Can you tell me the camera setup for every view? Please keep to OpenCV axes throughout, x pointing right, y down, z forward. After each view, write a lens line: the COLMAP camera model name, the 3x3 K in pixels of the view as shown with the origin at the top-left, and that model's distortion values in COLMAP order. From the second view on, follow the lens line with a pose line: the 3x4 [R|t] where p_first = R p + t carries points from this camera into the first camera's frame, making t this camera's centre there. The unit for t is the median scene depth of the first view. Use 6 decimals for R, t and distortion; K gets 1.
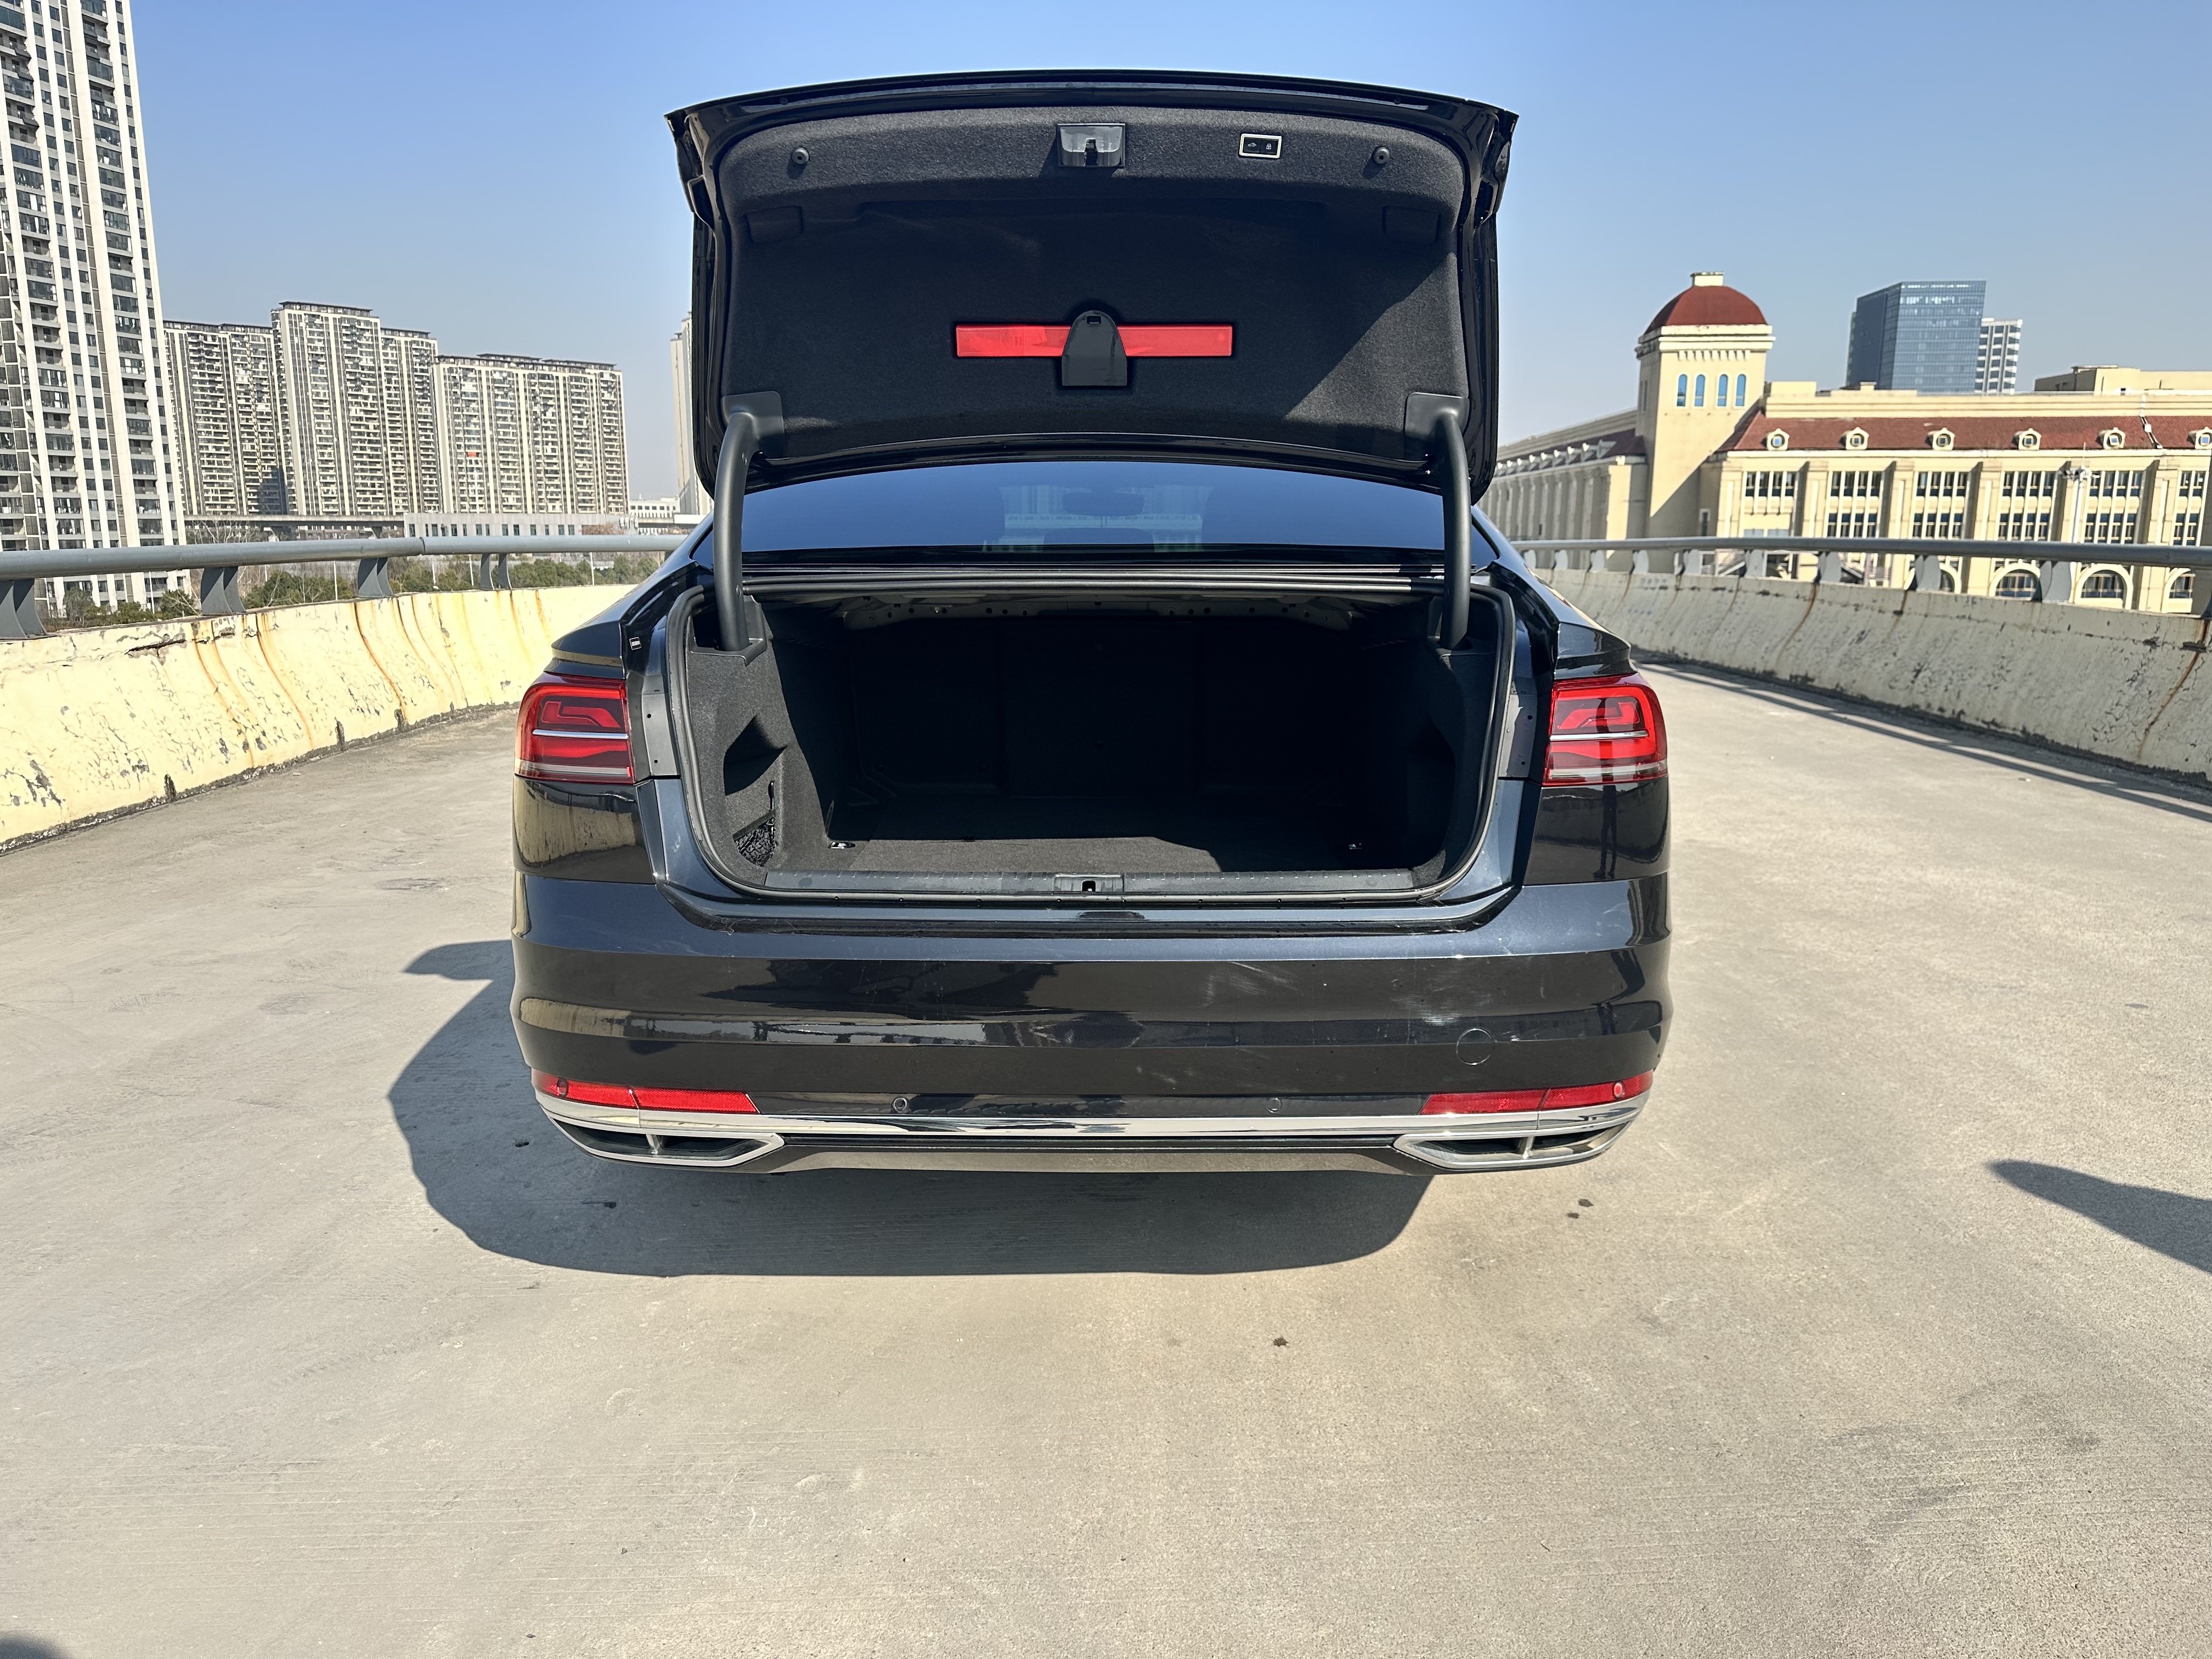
lens RADIAL K [[1588.8, 0, 1106.0], [0, 1588.8, 829.5], [0, 0, 1]] dist [0.062392, -0.081788]
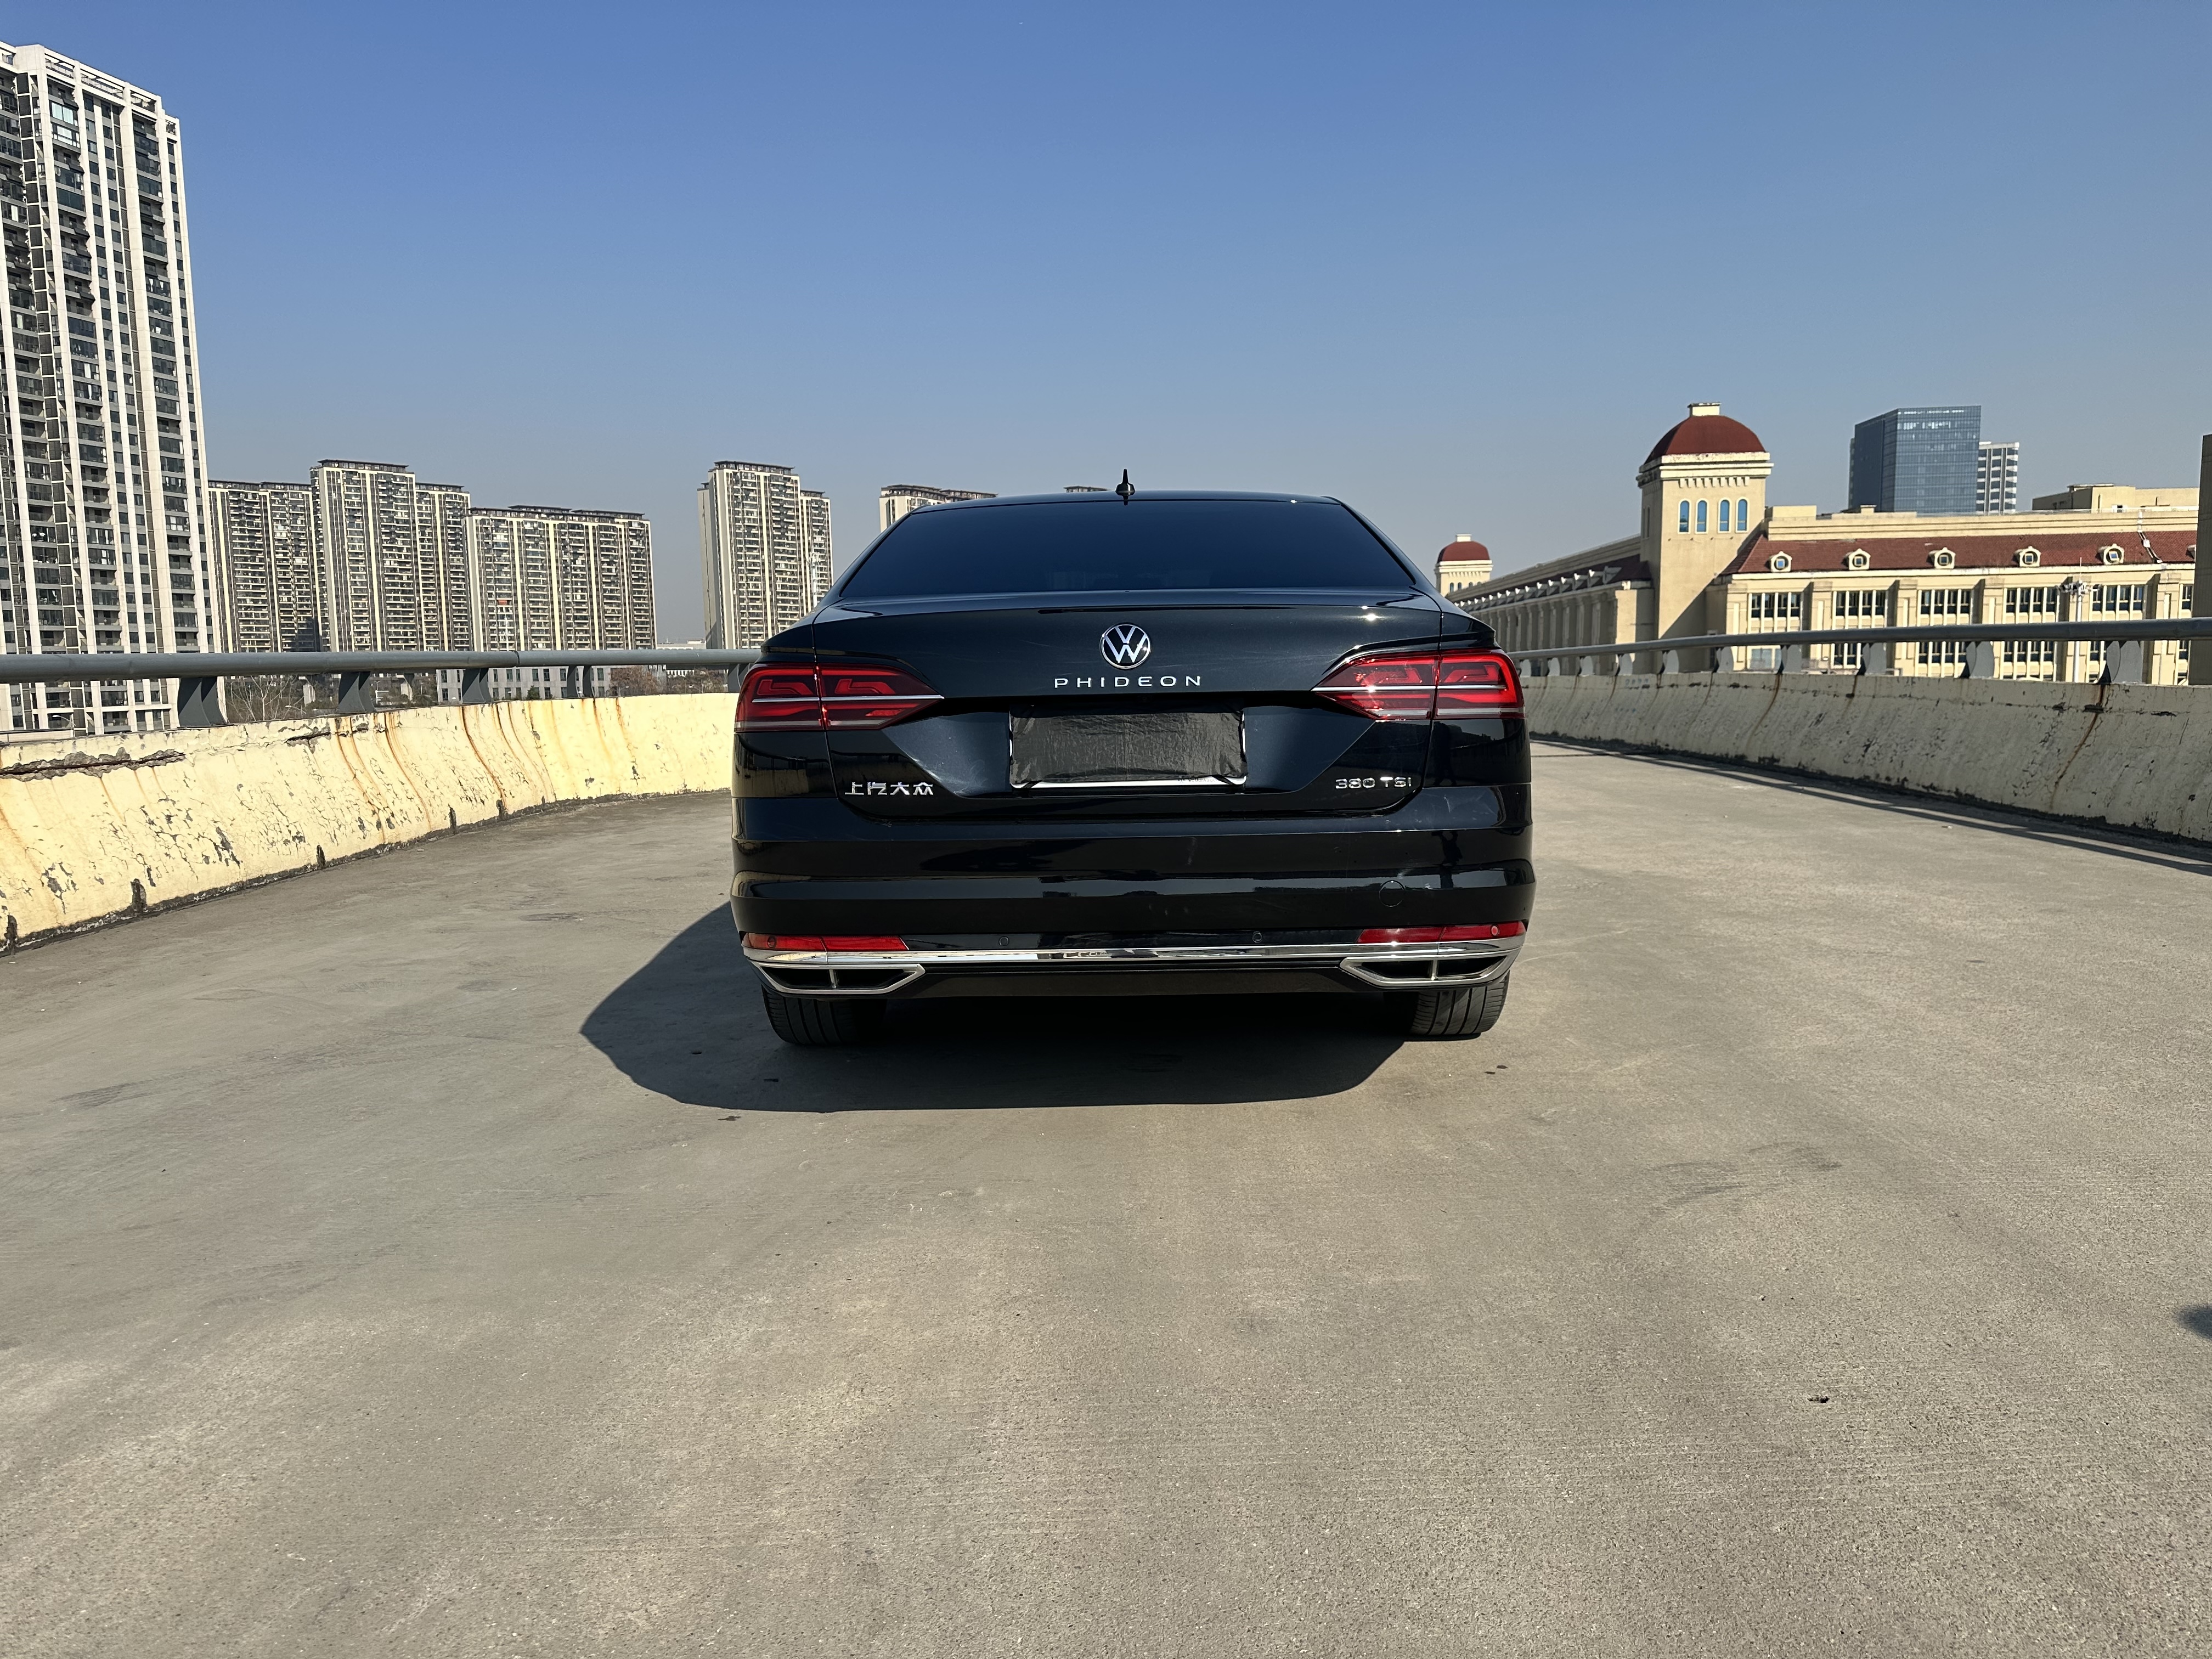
lens RADIAL K [[1600.1, 0, 1099.3], [0, 1600.1, 837.9], [0, 0, 1]] dist [0.107097, -0.170107]
pose [[0.999743, -0.016425, -0.015641, -0.003739], [0.015112, 0.996628, -0.080647, 0.046223], [0.016913, 0.080390, 0.996620, -0.113124]]
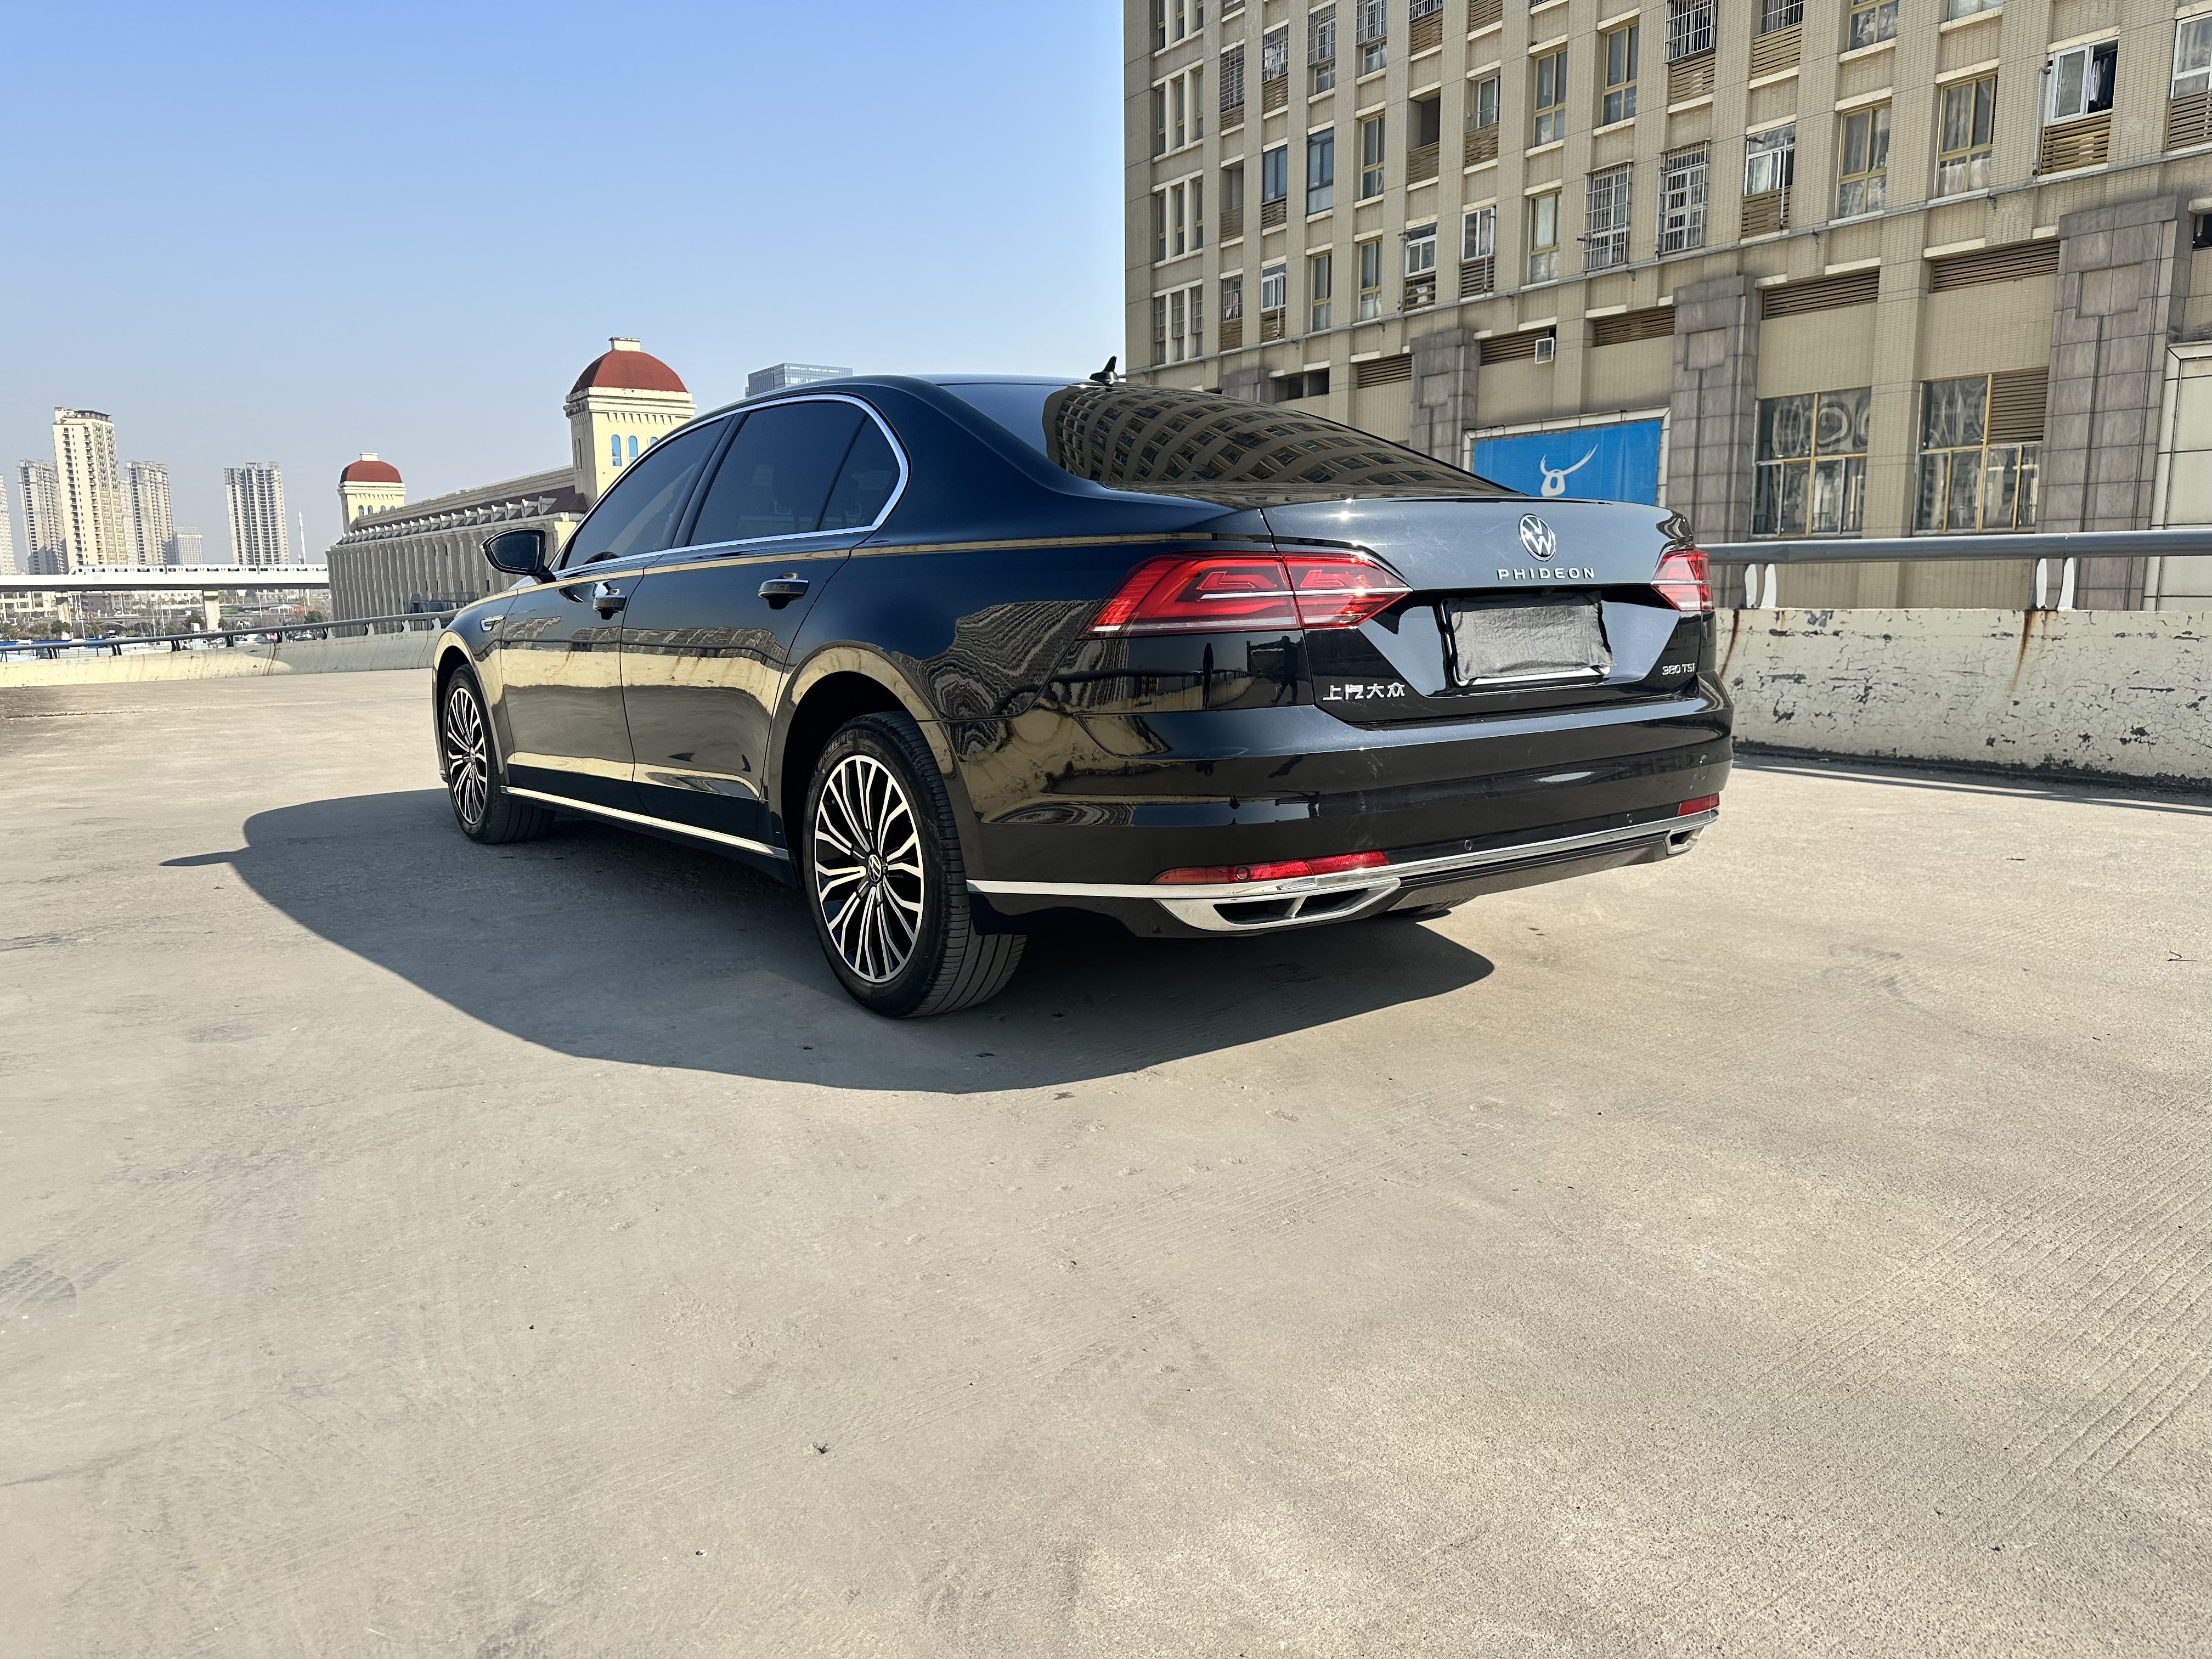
lens RADIAL K [[1588.8, 0, 1106.0], [0, 1588.8, 829.5], [0, 0, 1]] dist [0.062392, -0.081788]
pose [[0.784925, -0.102892, 0.610987, -0.295318], [0.126117, 0.992003, 0.005037, 0.025784], [-0.606619, 0.073102, 0.791624, 0.015847]]
